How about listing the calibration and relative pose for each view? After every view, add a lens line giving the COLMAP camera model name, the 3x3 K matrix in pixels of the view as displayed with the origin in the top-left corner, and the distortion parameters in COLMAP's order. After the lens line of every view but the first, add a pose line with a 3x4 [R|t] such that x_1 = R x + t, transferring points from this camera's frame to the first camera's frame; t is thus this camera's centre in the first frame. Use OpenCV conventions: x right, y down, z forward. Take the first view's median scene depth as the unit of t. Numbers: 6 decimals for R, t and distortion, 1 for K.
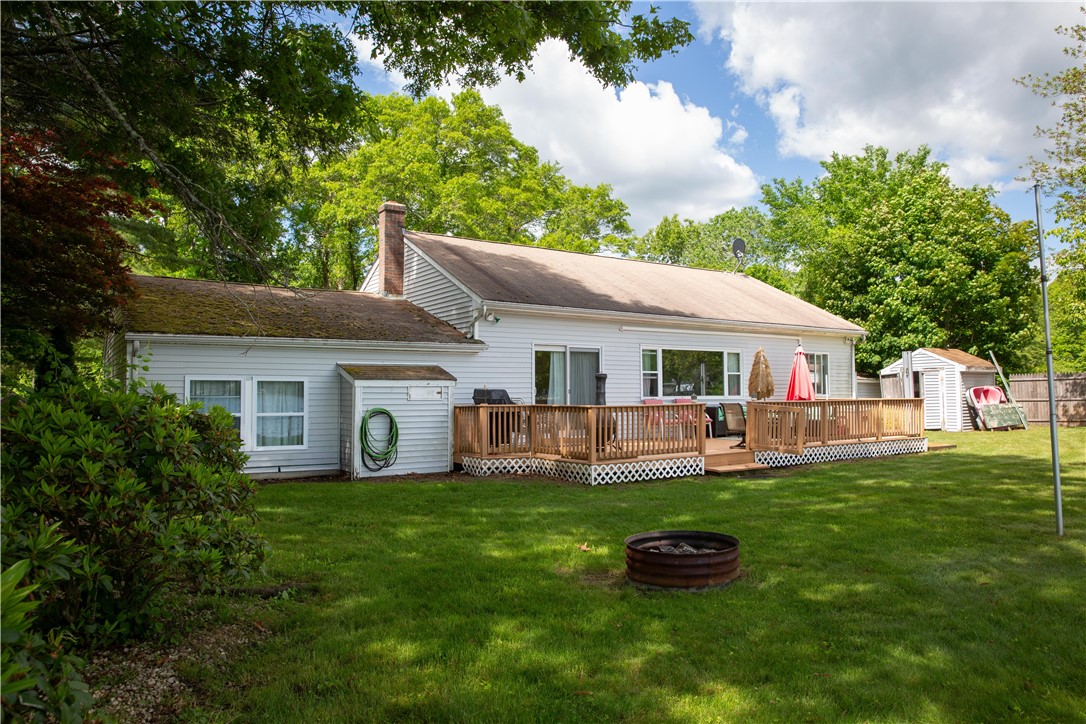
lens RADIAL K [[743.4, 0, 543.0], [0, 743.4, 362.0], [0, 0, 1]] dist [-0.116063, 0.102546]
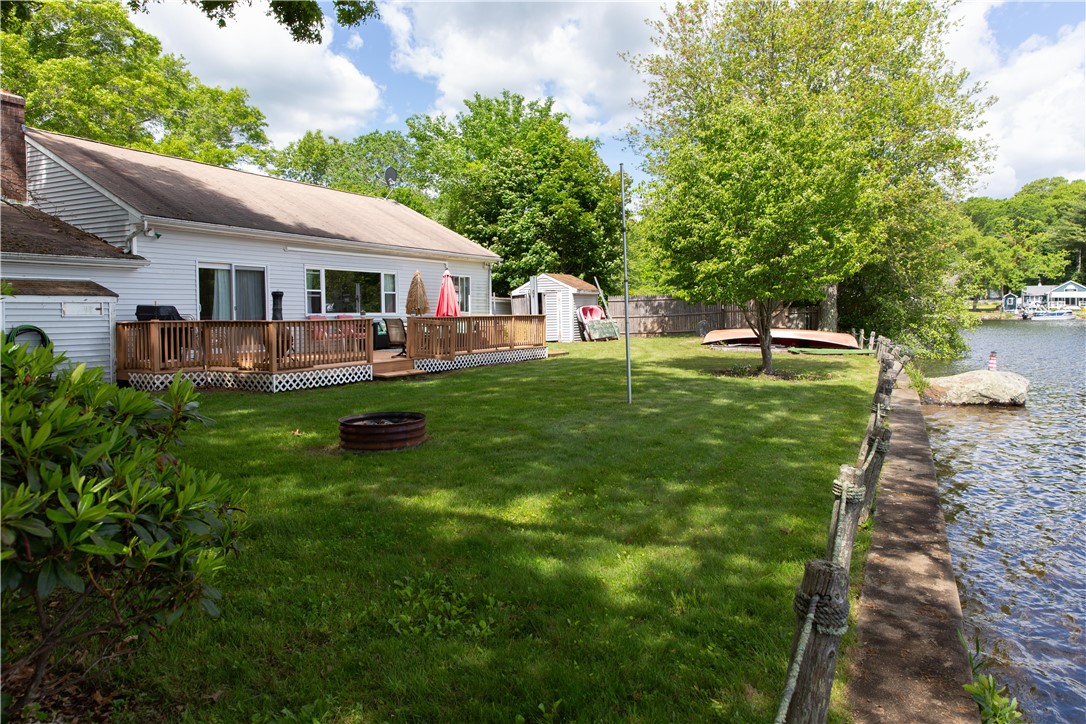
lens RADIAL K [[725.2, 0, 557.1], [0, 725.2, 332.6], [0, 0, 1]] dist [0.009536, -0.002087]
pose [[0.877065, -0.015679, 0.480116, -0.055391], [-0.018008, 0.997691, 0.065478, -0.000831], [-0.480035, -0.066075, 0.874758, -0.098186]]
